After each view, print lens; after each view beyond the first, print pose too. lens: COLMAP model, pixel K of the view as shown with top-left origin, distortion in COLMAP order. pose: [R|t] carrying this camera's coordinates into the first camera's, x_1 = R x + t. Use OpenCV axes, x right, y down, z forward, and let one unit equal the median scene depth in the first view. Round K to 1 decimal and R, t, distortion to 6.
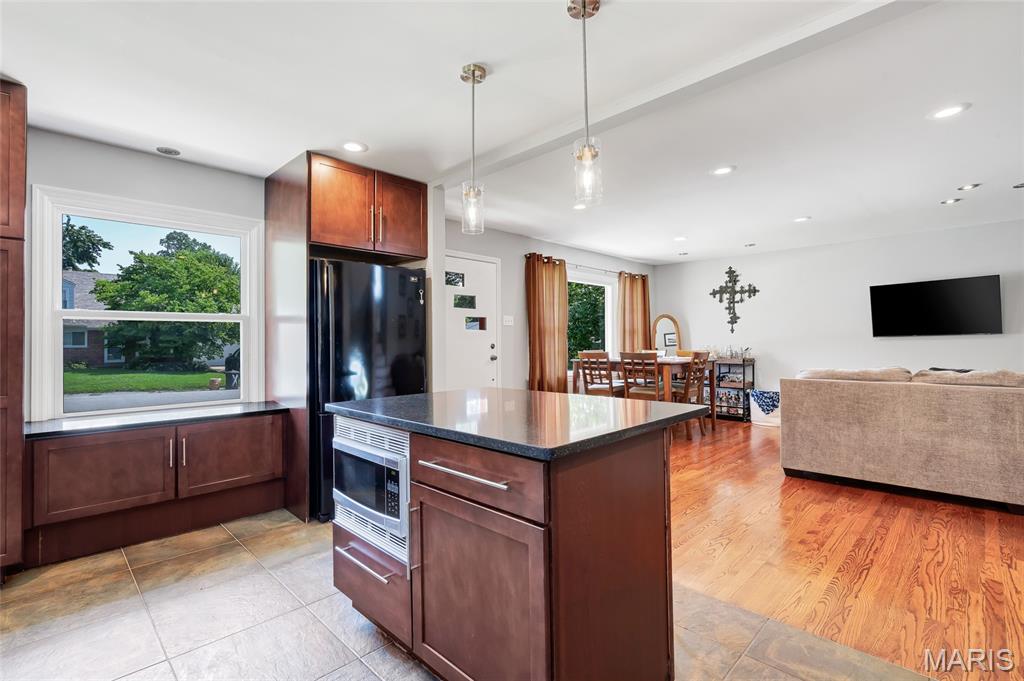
lens RADIAL K [[463.7, 0, 509.4], [0, 463.7, 338.4], [0, 0, 1]] dist [0.000395, 0.000717]
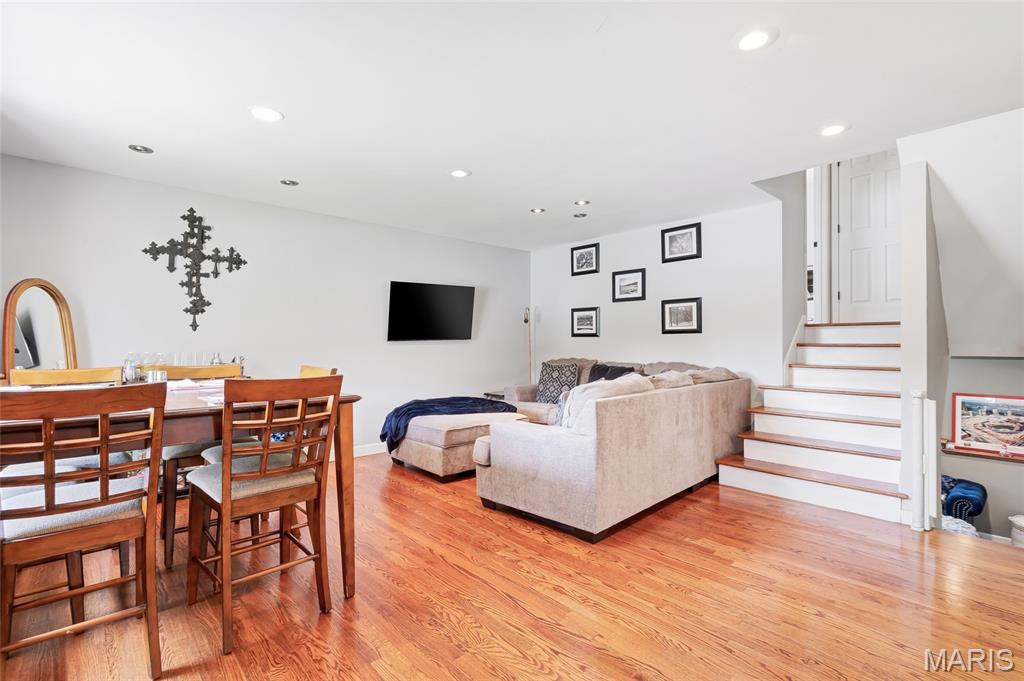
lens RADIAL K [[463.7, 0, 508.7], [0, 463.7, 339.3], [0, 0, 1]] dist [0.000395, 0.000717]
pose [[0.036065, 0.014364, 0.999246, -0.049620], [-0.005294, 0.999885, -0.014183, 0.004097], [-0.999335, -0.004778, 0.036137, 0.615424]]
